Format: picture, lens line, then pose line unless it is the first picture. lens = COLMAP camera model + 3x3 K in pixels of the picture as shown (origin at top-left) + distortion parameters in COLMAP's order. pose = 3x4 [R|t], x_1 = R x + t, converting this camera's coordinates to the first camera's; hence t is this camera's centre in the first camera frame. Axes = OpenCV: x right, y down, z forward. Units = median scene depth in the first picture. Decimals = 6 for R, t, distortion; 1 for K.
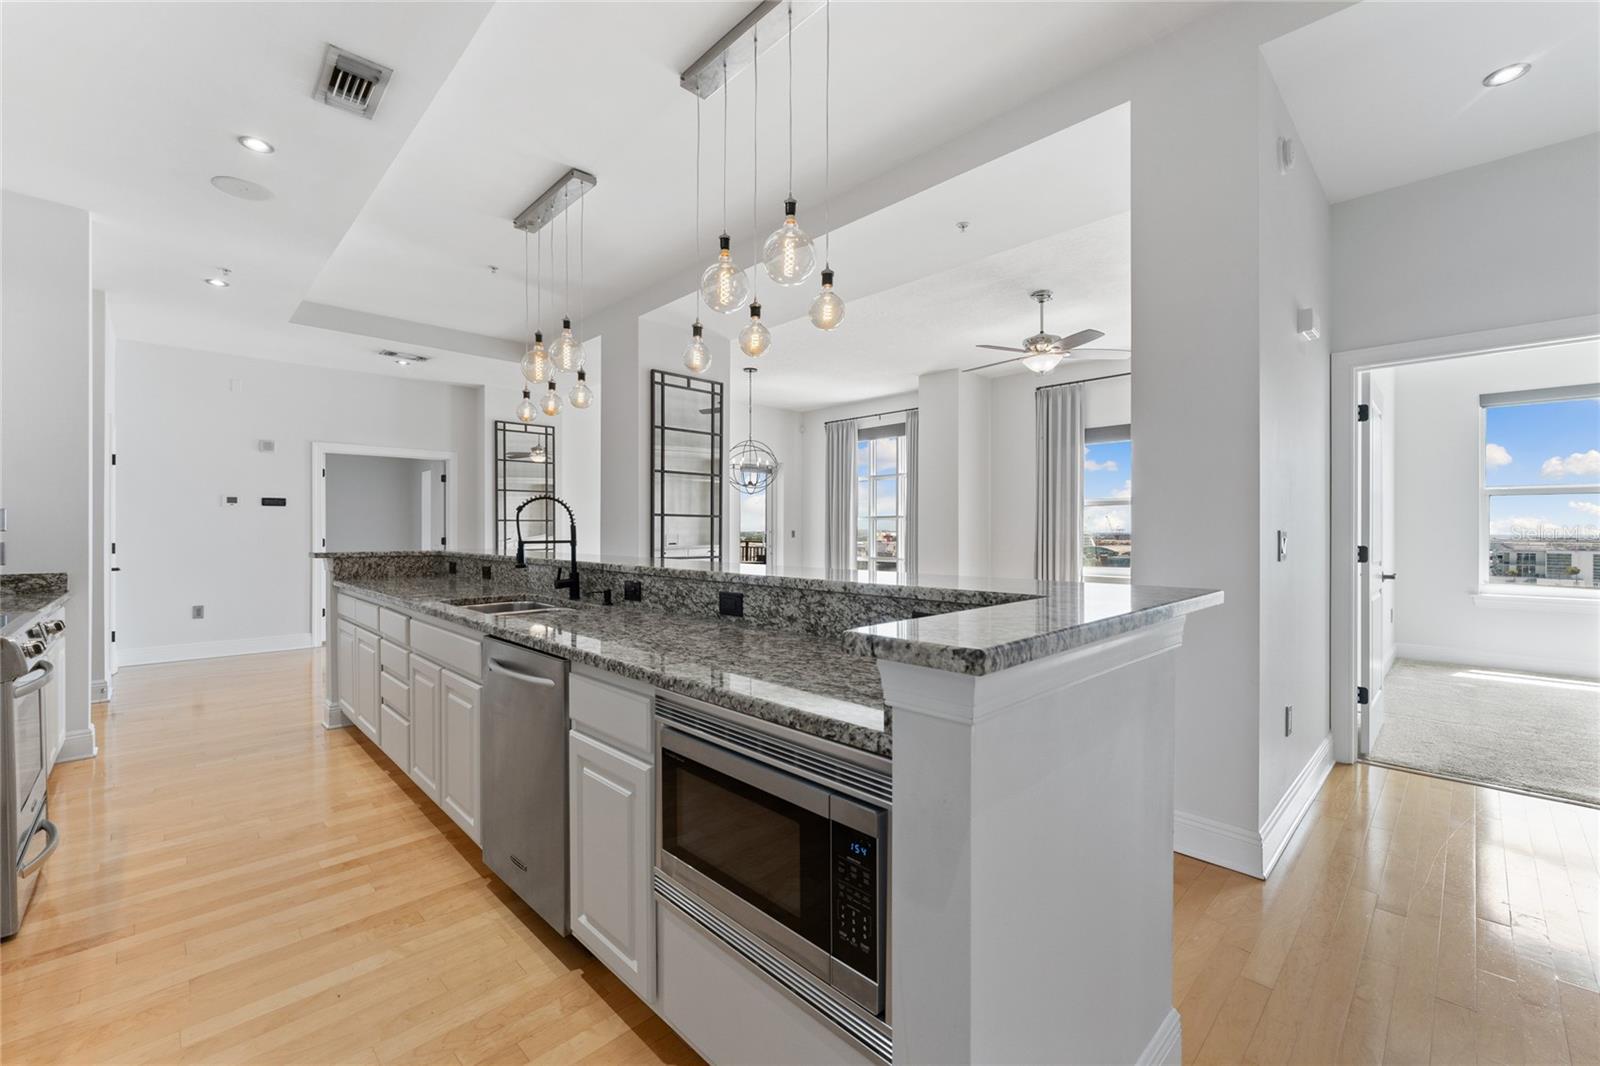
lens RADIAL K [[656.8, 0, 798.1], [0, 656.8, 528.1], [0, 0, 1]] dist [0.000384, -0.000022]
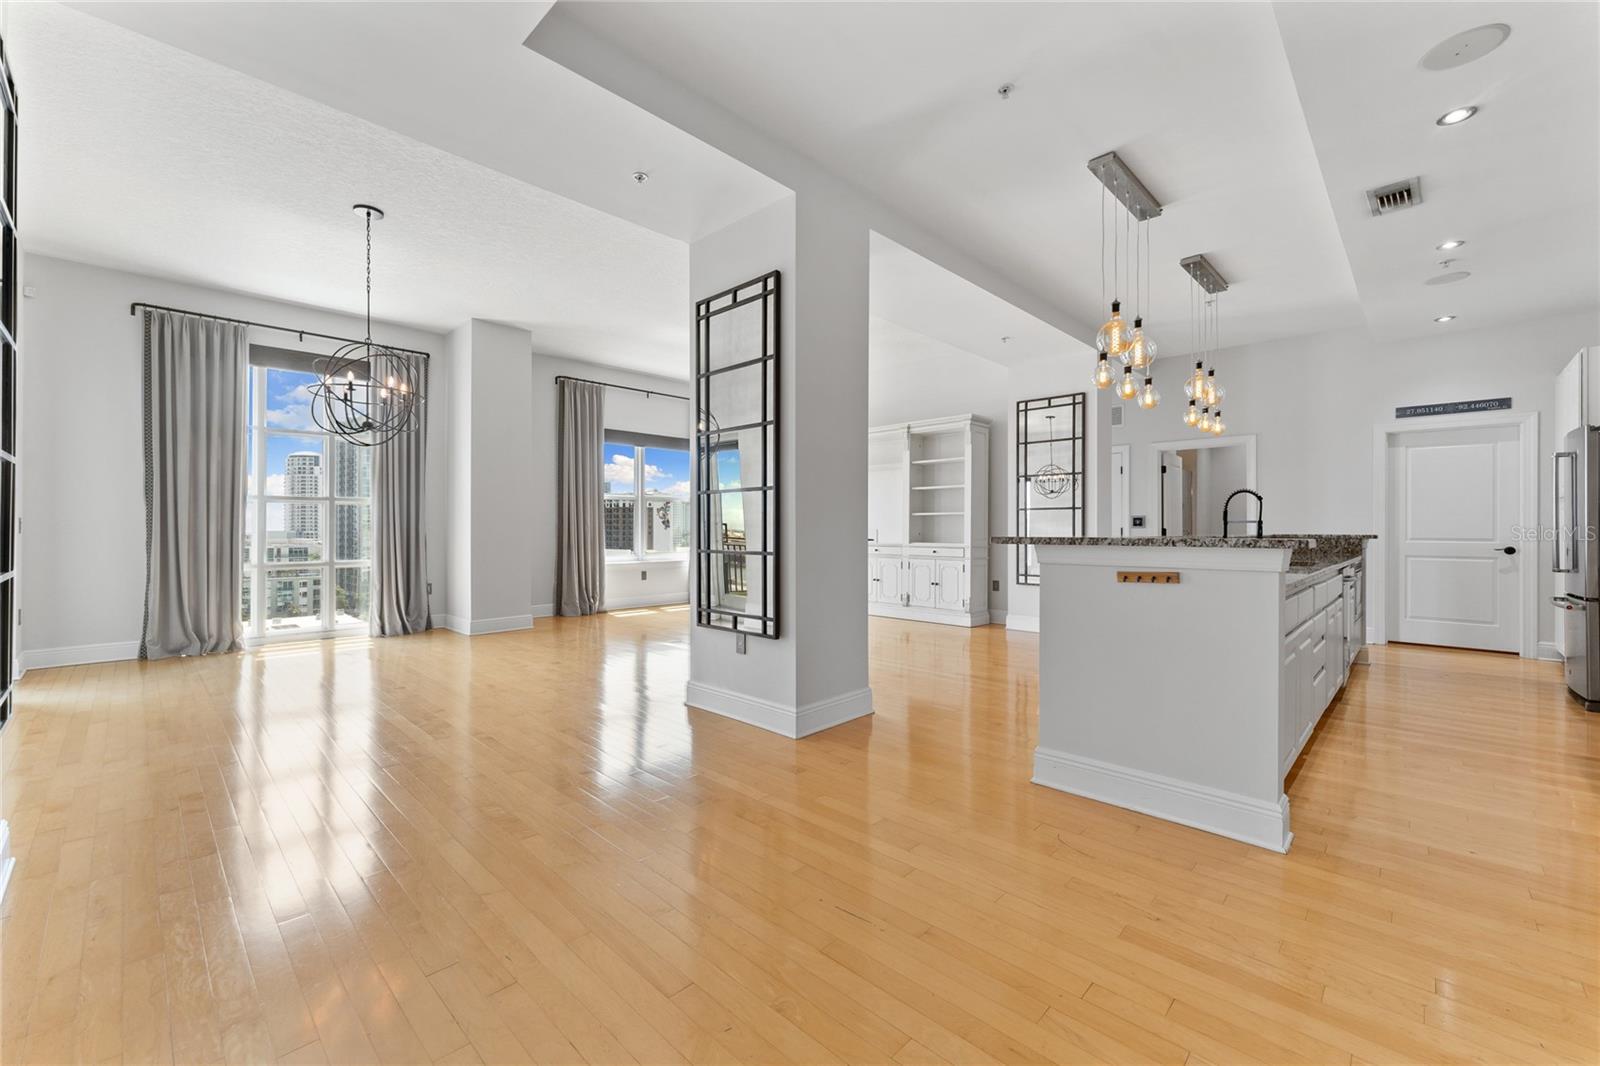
lens RADIAL K [[656.8, 0, 778.7], [0, 656.8, 528.1], [0, 0, 1]] dist [0.000384, -0.000022]
pose [[-0.006967, 0.002298, 0.999973, -0.636208], [-0.004974, 0.999985, -0.002333, 0.014129], [-0.999963, -0.004990, -0.006955, 0.712936]]
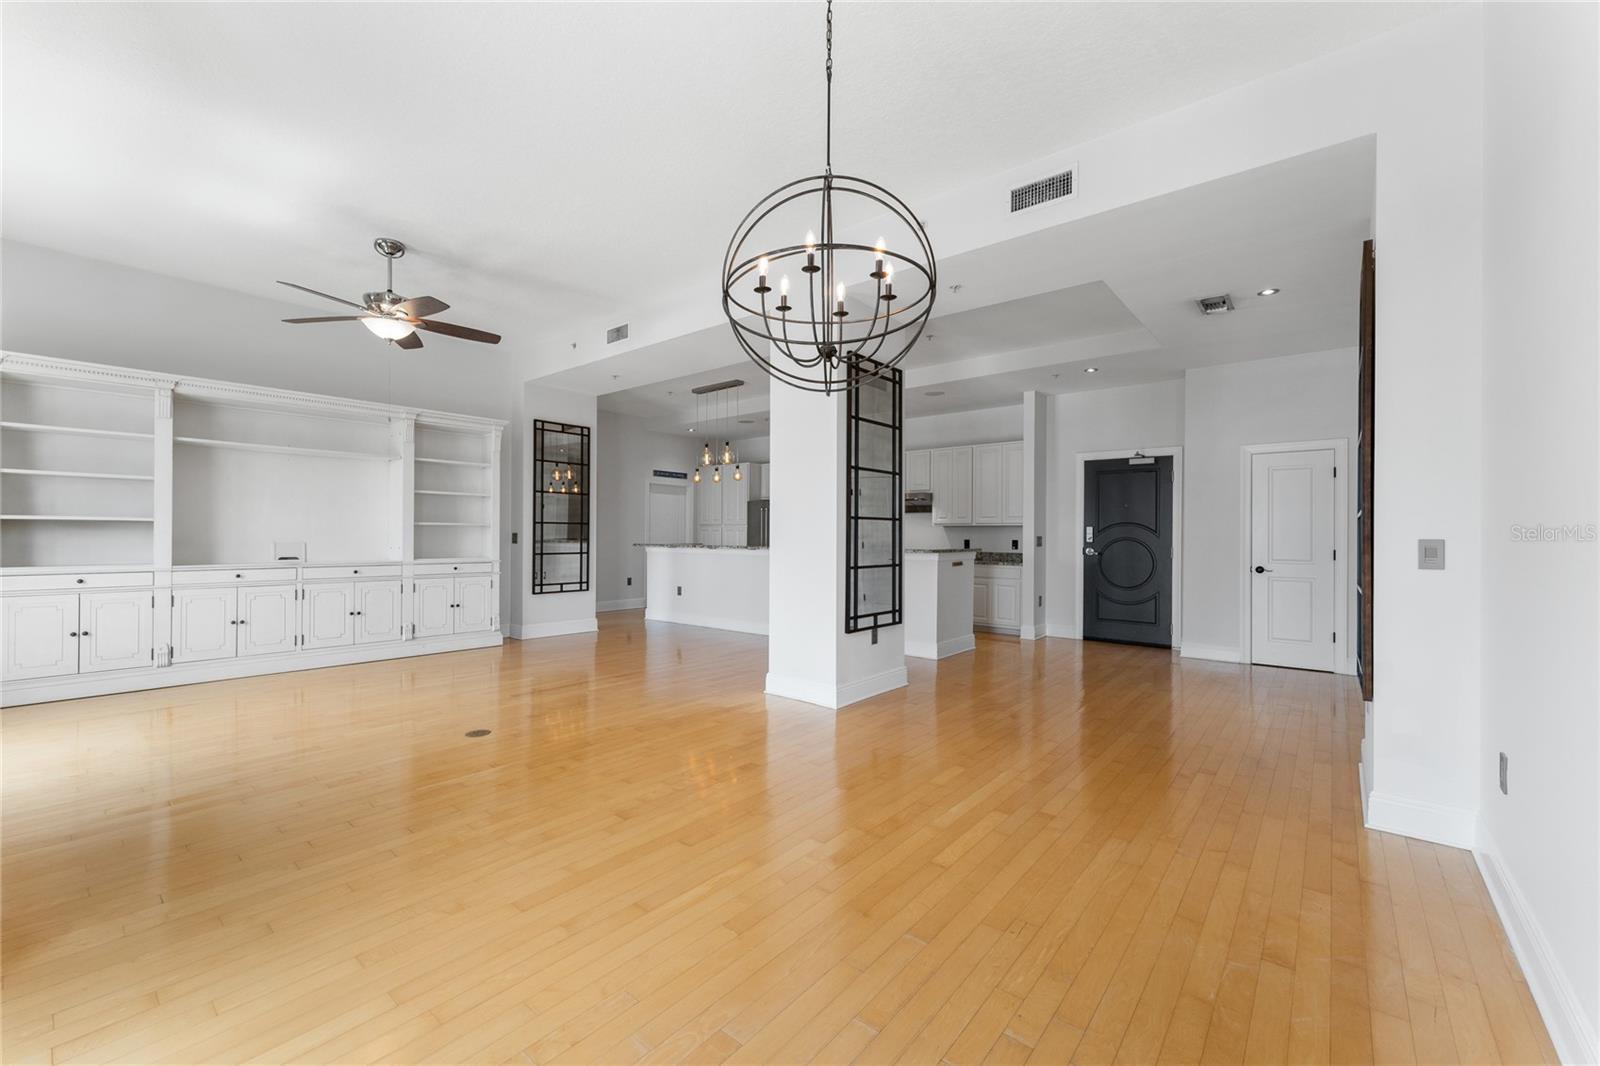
lens RADIAL K [[656.8, 0, 797.0], [0, 656.8, 538.6], [0, 0, 1]] dist [0.000384, -0.000022]
pose [[-0.994849, -0.005355, -0.101224, -0.036064], [-0.005497, 0.999984, 0.001124, 0.004482], [0.101216, 0.001674, -0.994863, 1.335175]]
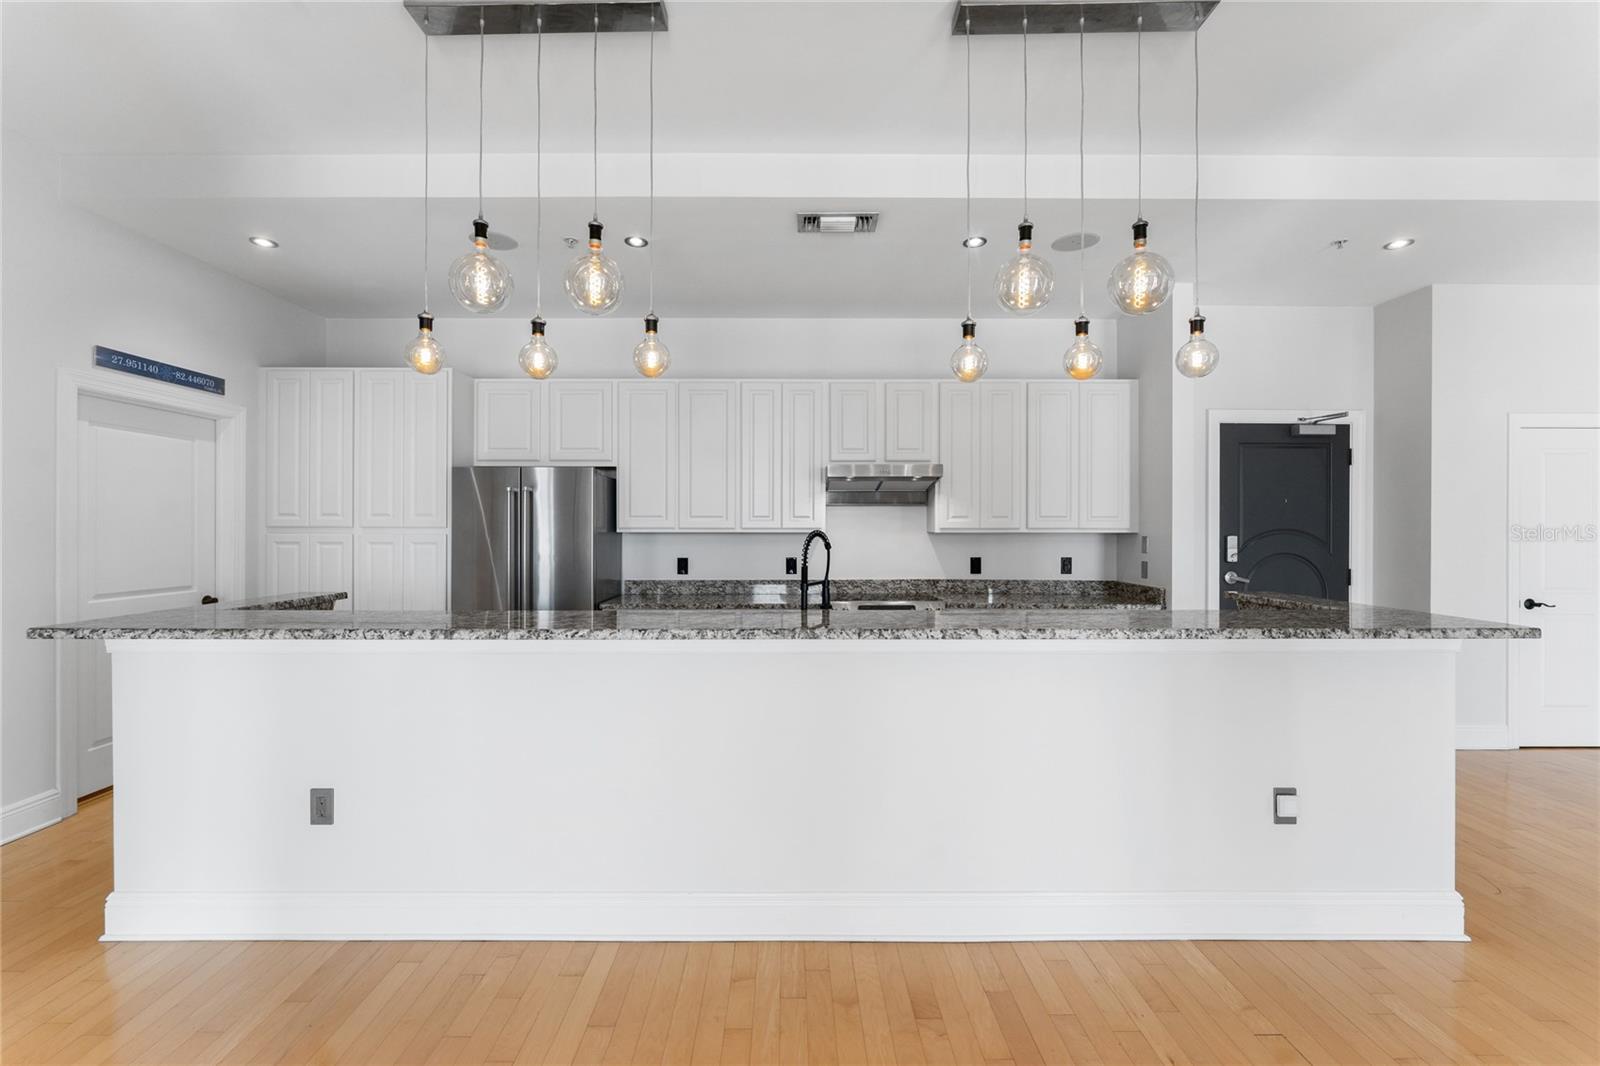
lens RADIAL K [[656.8, 0, 792.8], [0, 656.8, 523.2], [0, 0, 1]] dist [0.000384, -0.000022]
pose [[-0.698359, -0.004873, -0.715731, 0.107829], [0.001154, 0.999968, -0.007935, -0.020407], [0.715747, -0.006368, -0.698331, 0.565187]]
